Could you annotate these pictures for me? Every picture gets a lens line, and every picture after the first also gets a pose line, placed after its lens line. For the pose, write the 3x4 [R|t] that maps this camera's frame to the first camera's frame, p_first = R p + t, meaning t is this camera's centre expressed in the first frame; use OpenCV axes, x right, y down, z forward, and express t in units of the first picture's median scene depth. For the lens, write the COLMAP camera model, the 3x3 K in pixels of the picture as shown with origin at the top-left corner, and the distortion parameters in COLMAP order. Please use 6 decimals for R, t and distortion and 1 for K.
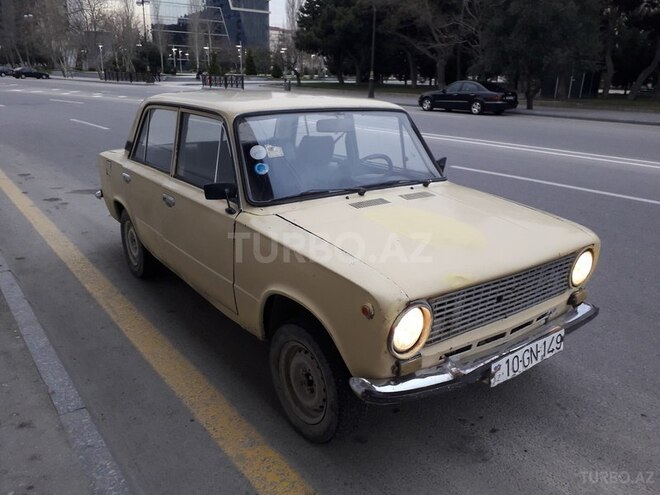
lens RADIAL K [[546.7, 0, 330.0], [0, 546.7, 247.5], [0, 0, 1]] dist [0.002941, -0.004331]
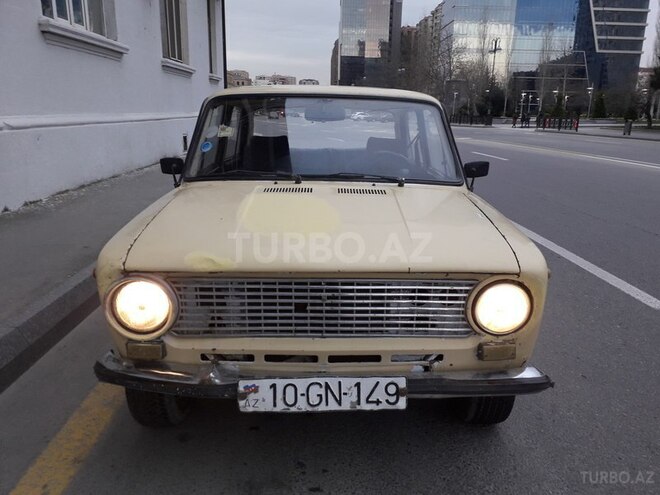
lens RADIAL K [[519.7, 0, 330.0], [0, 519.7, 247.5], [0, 0, 1]] dist [0.088636, -0.087826]
pose [[0.817335, 0.139650, -0.558982, 0.620772], [-0.177512, 0.984023, -0.013718, 0.011208], [0.548136, 0.110439, 0.829066, 0.337648]]
